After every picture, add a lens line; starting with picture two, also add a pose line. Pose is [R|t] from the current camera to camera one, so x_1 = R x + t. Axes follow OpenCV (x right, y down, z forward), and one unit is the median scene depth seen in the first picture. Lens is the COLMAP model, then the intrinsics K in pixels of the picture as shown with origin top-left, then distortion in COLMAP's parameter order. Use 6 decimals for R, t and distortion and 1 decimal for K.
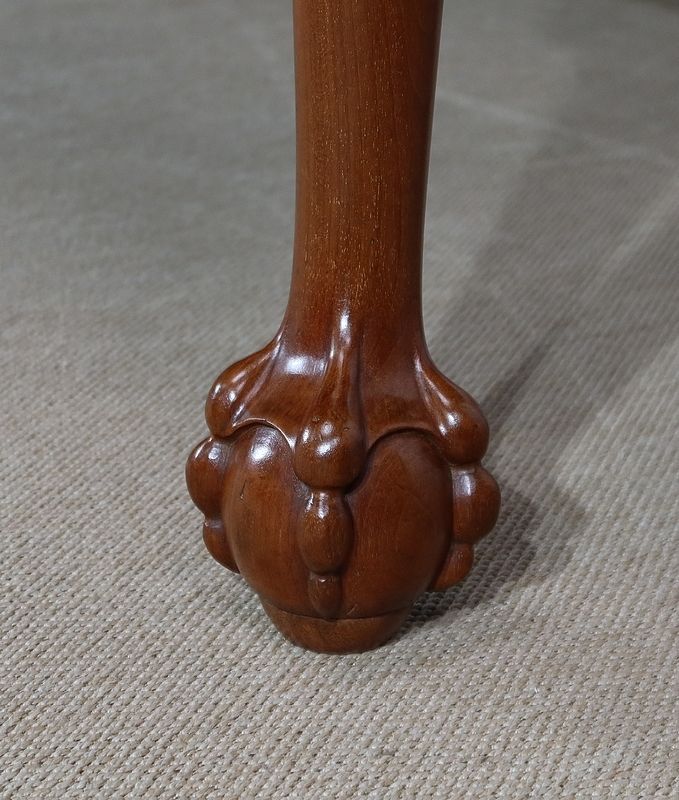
lens RADIAL K [[2077.6, 0, 339.5], [0, 2077.6, 400.0], [0, 0, 1]] dist [0.037445, 0.313832]
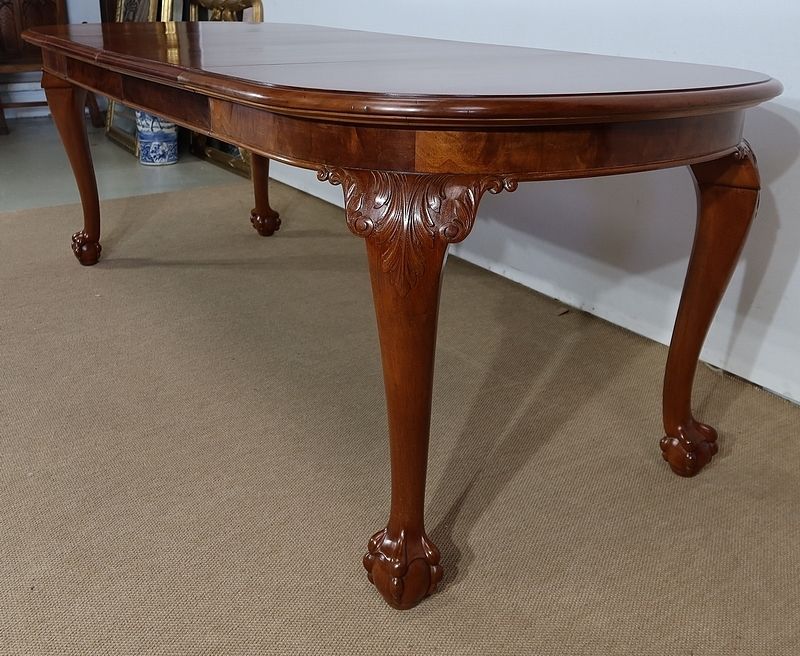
lens RADIAL K [[827.3, 0, 396.4], [0, 827.3, 293.5], [0, 0, 1]] dist [-0.015340, -0.023225]
pose [[0.997592, 0.005856, -0.069101, 0.091125], [-0.007699, 0.999621, -0.026436, -0.420214], [0.068920, 0.026905, 0.997259, -0.537609]]
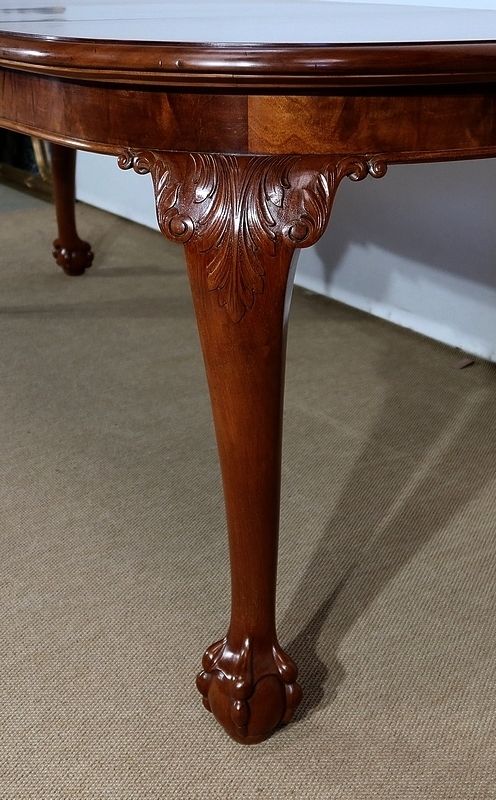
lens RADIAL K [[1083.7, 0, 287.0], [0, 1083.7, 400.5], [0, 0, 1]] dist [0.006811, 0.036759]
pose [[0.998908, -0.012762, -0.044944, 0.126556], [0.013120, 0.999884, 0.007685, -0.367635], [0.044840, -0.008266, 0.998960, -0.508164]]
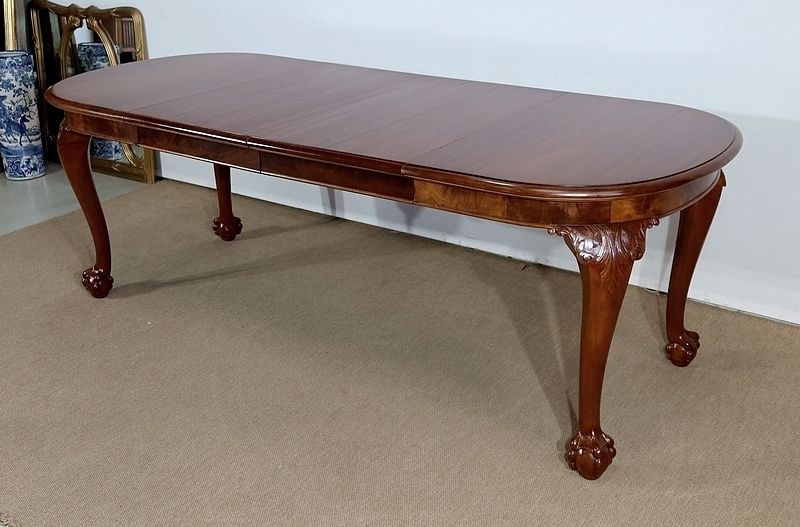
lens RADIAL K [[899.9, 0, 400.0], [0, 899.9, 263.5], [0, 0, 1]] dist [0.005497, 0.013306]
pose [[0.951325, -0.164694, 0.260494, -1.153343], [0.158448, 0.986344, 0.044951, -0.731812], [-0.264340, -0.001488, 0.964428, -1.456041]]
